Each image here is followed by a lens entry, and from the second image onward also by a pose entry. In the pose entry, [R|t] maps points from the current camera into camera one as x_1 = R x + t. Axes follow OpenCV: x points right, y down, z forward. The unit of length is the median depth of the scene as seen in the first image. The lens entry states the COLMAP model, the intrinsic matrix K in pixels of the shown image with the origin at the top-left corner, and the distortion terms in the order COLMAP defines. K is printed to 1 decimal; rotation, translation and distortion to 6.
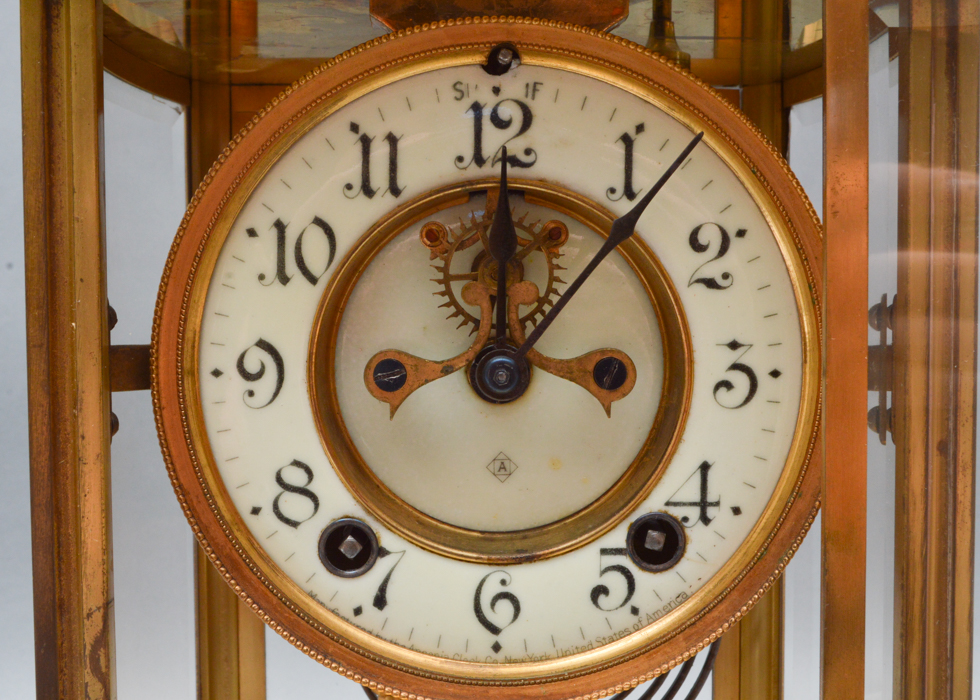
lens RADIAL K [[1230.2, 0, 494.6], [0, 1230.2, 371.6], [0, 0, 1]] dist [-0.004151, -0.040037]
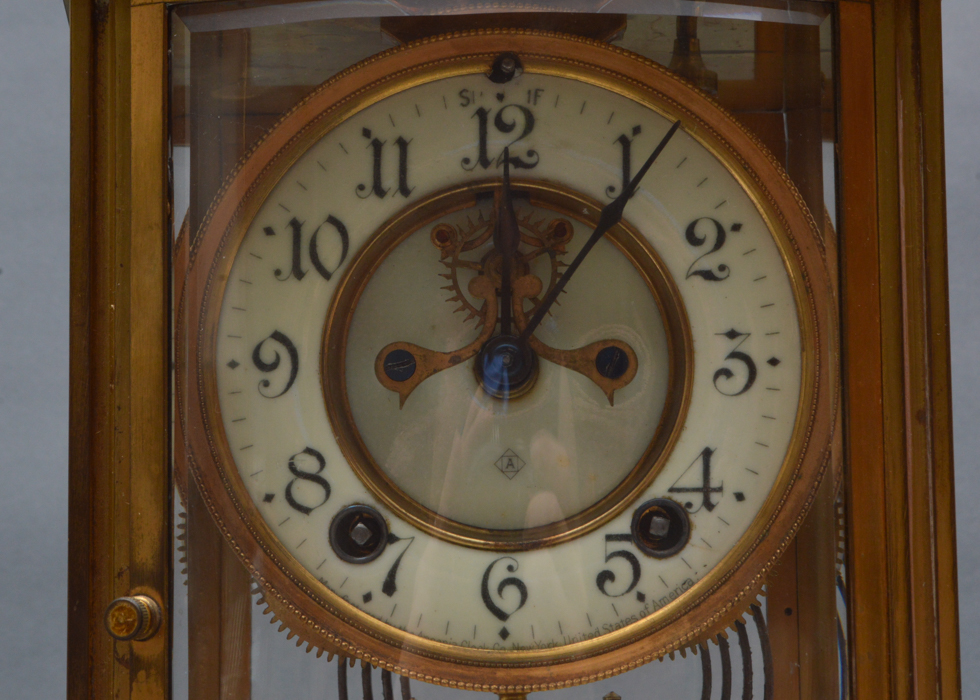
lens RADIAL K [[2215.3, 0, 490.0], [0, 2215.3, 350.0], [0, 0, 1]] dist [0.035014, -0.100869]
pose [[0.999539, -0.009158, -0.028940, 0.045434], [0.004781, 0.989000, -0.147839, 0.266786], [0.029976, 0.147633, 0.988588, -0.847566]]
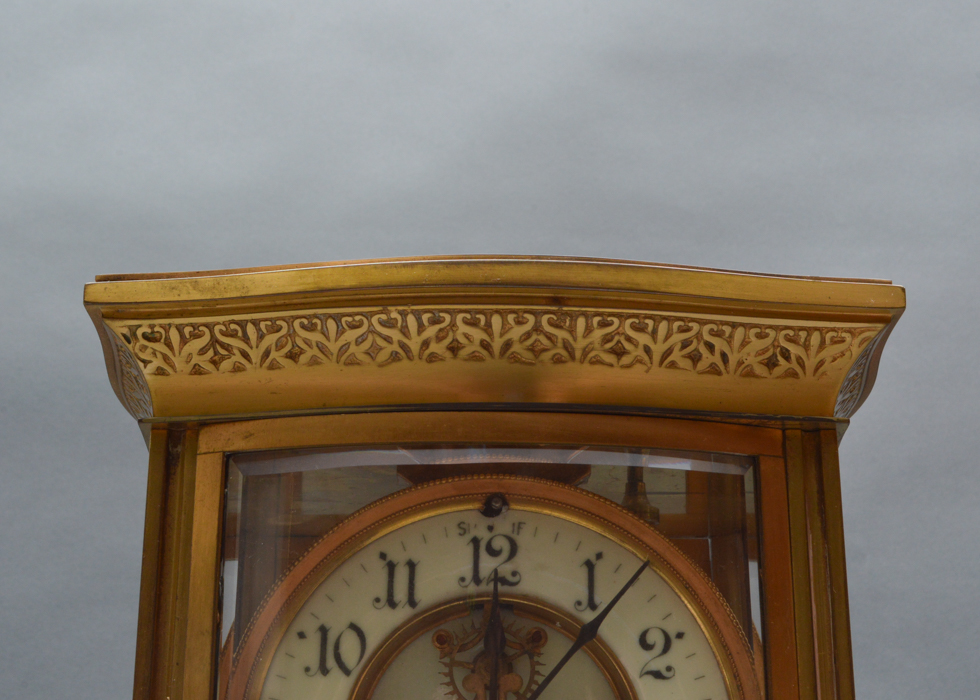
lens RADIAL K [[1525.8, 0, 516.9], [0, 1525.8, 351.2], [0, 0, 1]] dist [-0.033823, -0.001051]
pose [[0.999952, -0.003873, -0.009017, 0.045274], [0.000348, 0.932234, -0.361856, 0.187777], [0.009808, 0.361835, 0.932191, -0.599856]]
